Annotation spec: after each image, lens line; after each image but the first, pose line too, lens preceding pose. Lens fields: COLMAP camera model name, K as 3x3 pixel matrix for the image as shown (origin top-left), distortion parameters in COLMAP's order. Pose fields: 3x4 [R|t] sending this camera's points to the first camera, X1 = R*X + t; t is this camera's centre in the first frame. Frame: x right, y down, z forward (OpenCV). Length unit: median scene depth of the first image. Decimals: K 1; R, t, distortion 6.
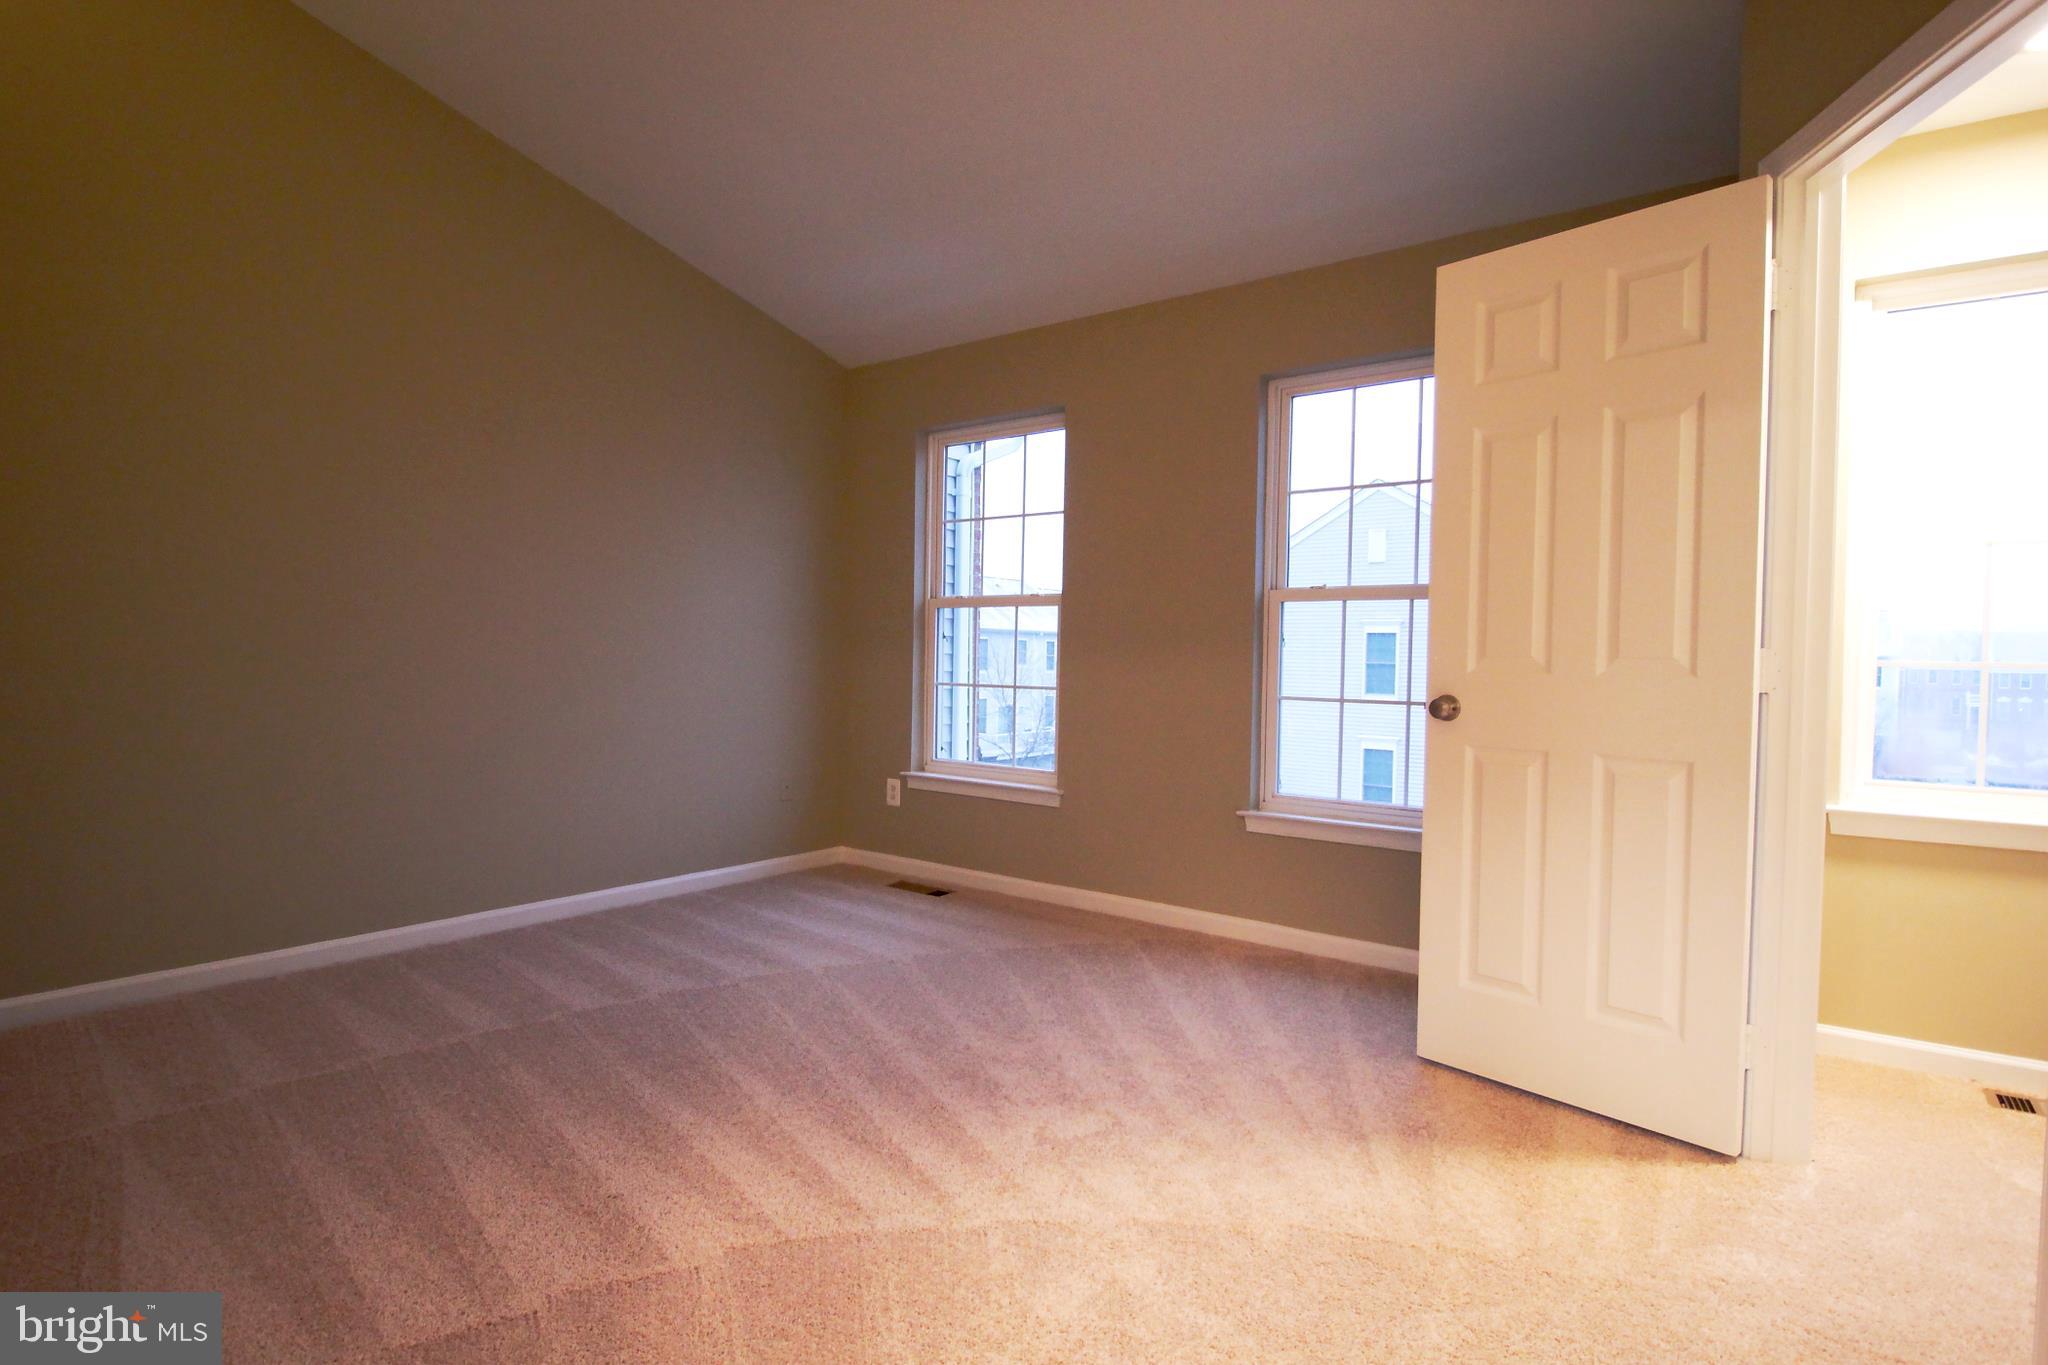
lens RADIAL K [[1000.8, 0, 1030.9], [0, 1000.8, 694.6], [0, 0, 1]] dist [-0.020817, 0.000041]
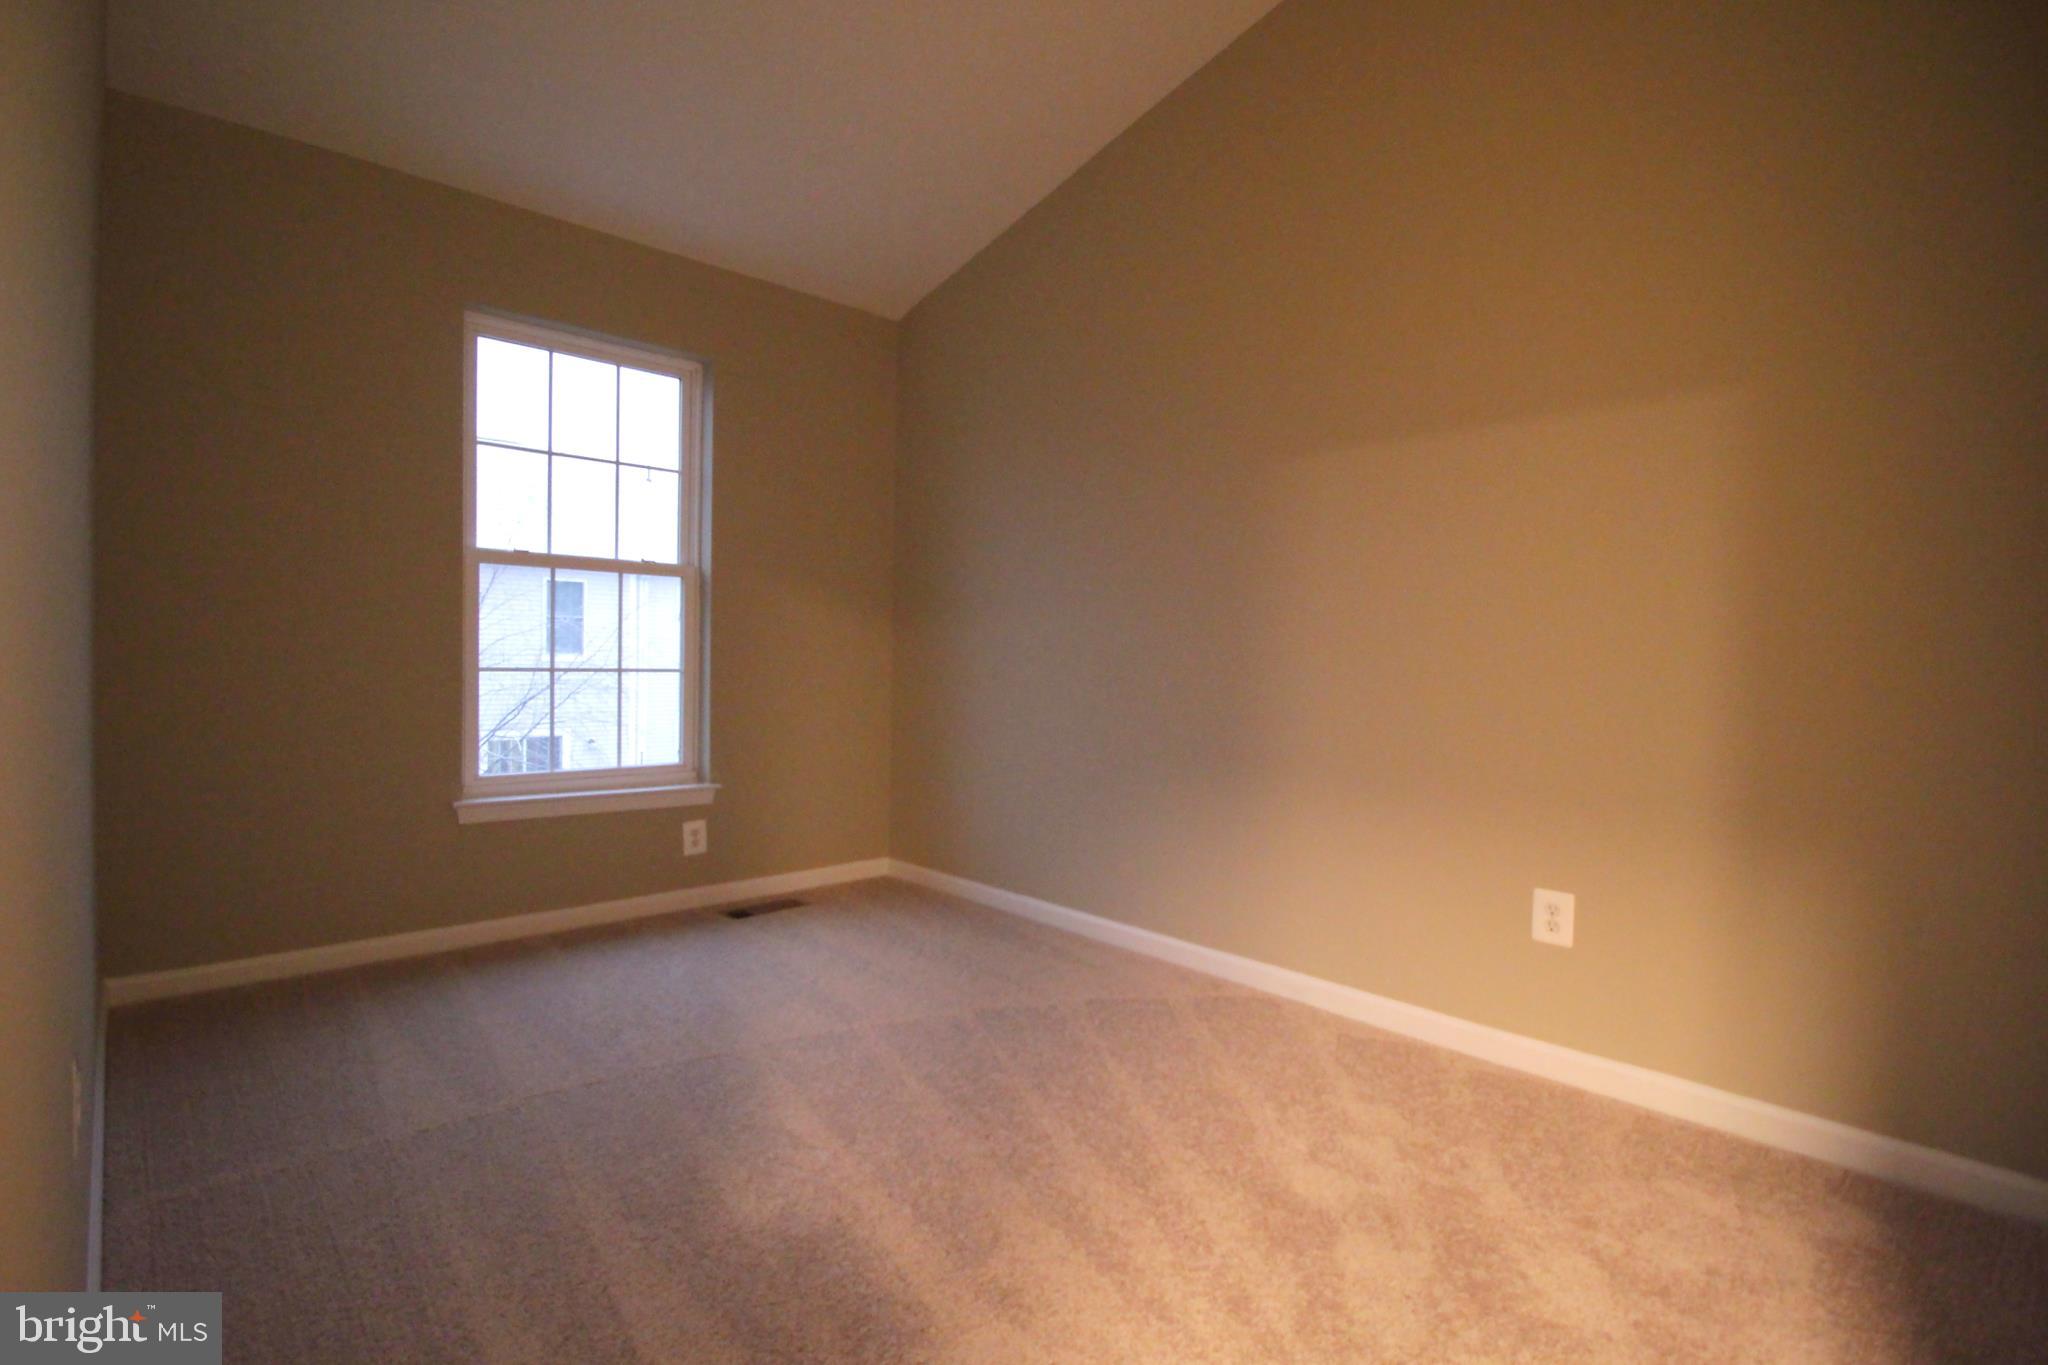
lens RADIAL K [[954.4, 0, 1025.6], [0, 954.4, 673.7], [0, 0, 1]] dist [-0.011036, -0.007026]
pose [[0.193657, -0.036998, 0.980372, -0.719208], [0.012093, 0.999303, 0.035324, -0.026635], [-0.980995, 0.005015, 0.193969, 0.513916]]
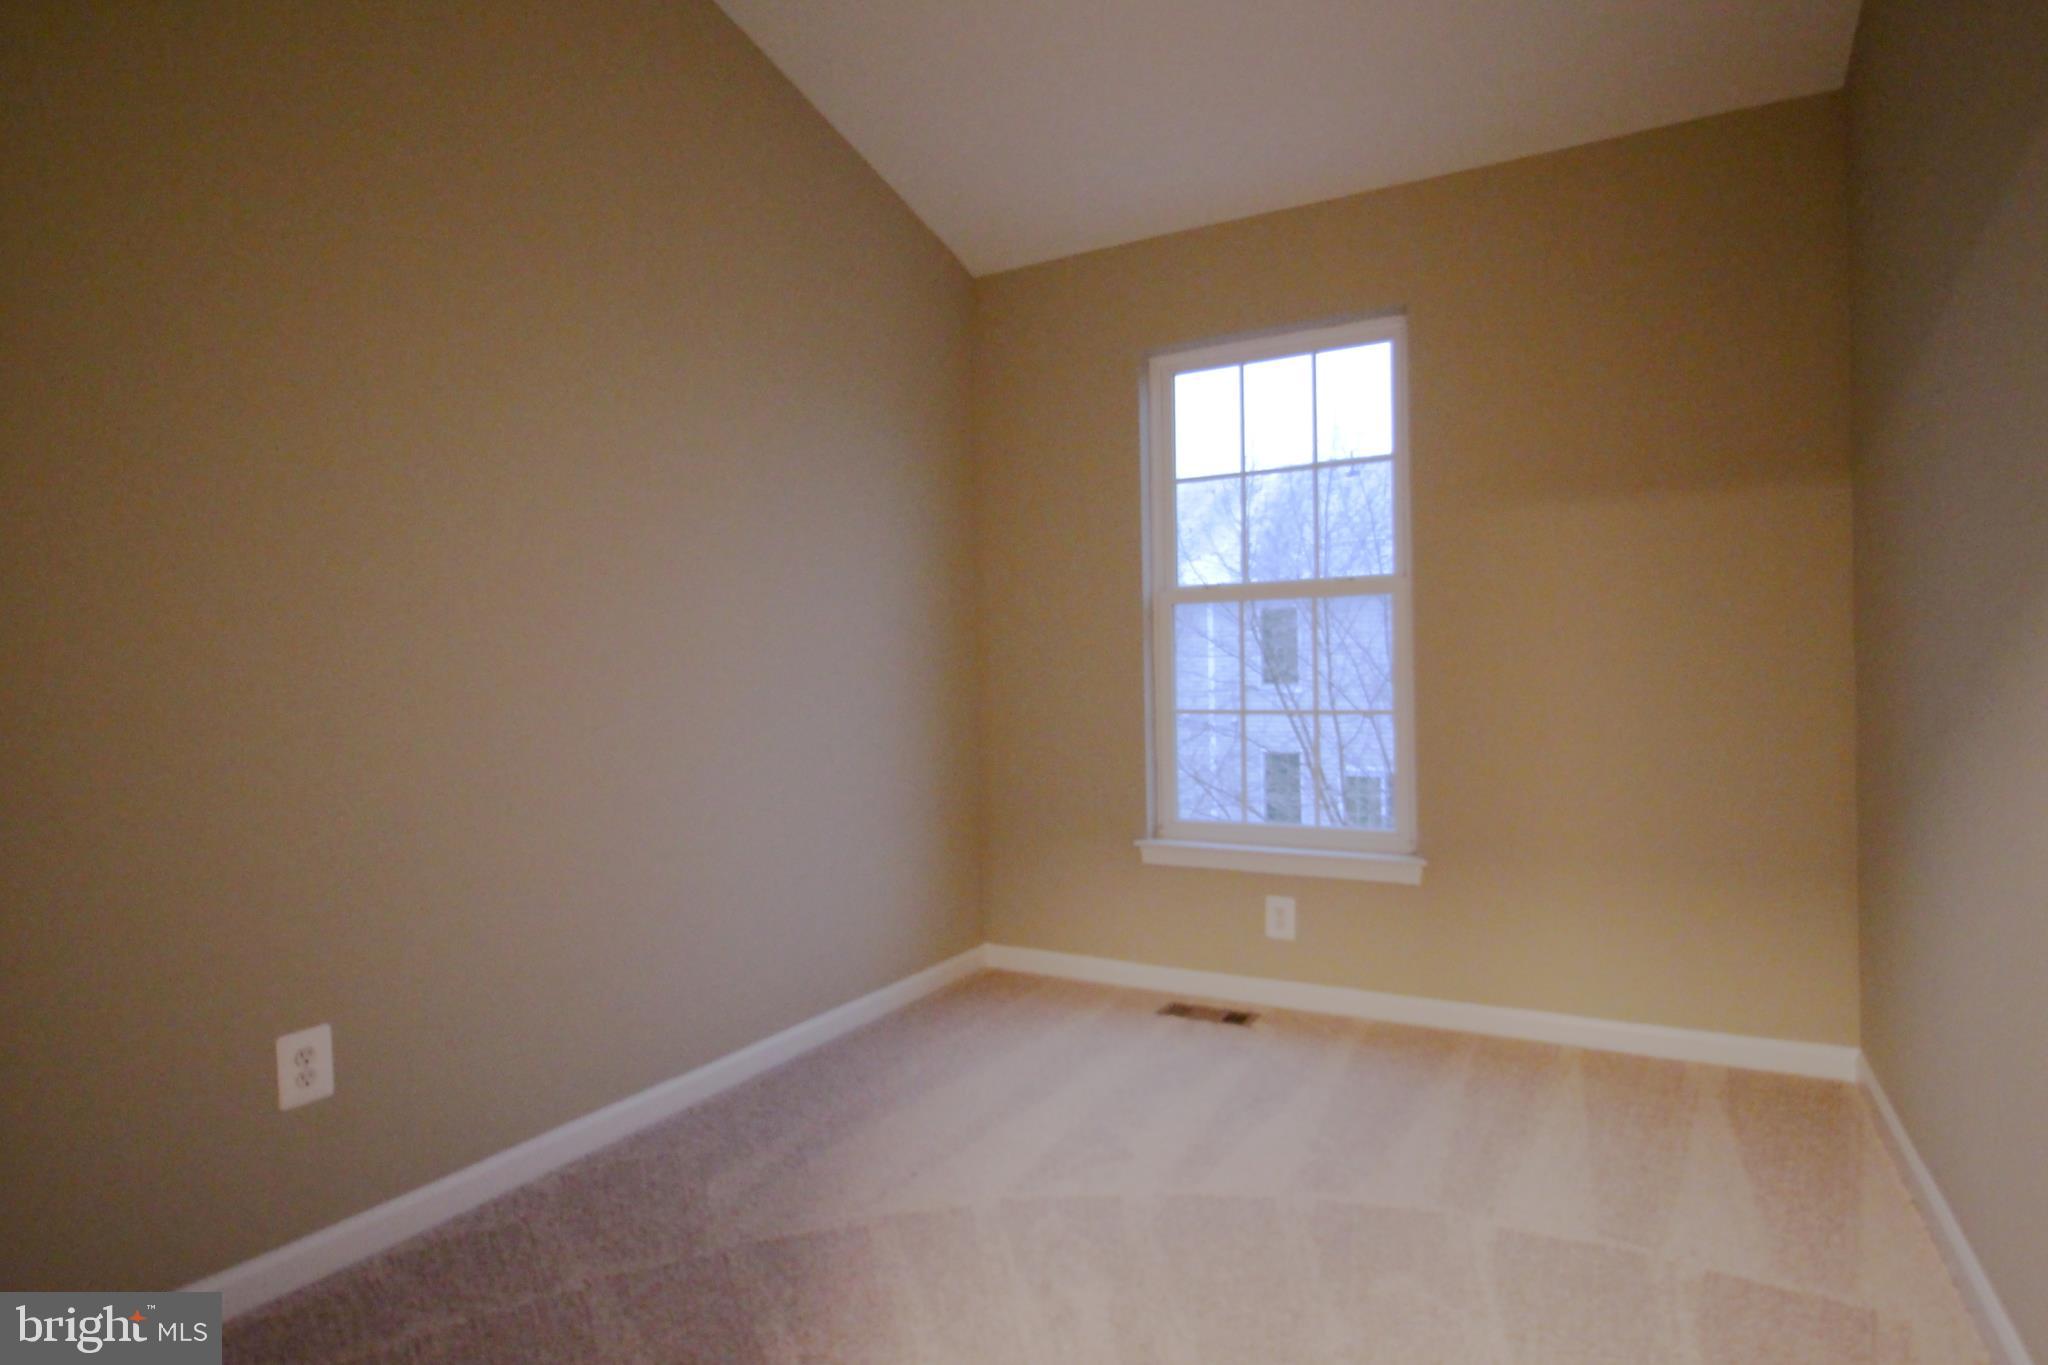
lens RADIAL K [[1144.1, 0, 1013.6], [0, 1144.1, 686.2], [0, 0, 1]] dist [0.014004, -0.000319]
pose [[0.993266, -0.035726, 0.110214, -0.005812], [0.038583, 0.998970, -0.023898, -0.000267], [-0.109247, 0.027990, 0.993620, 0.004191]]
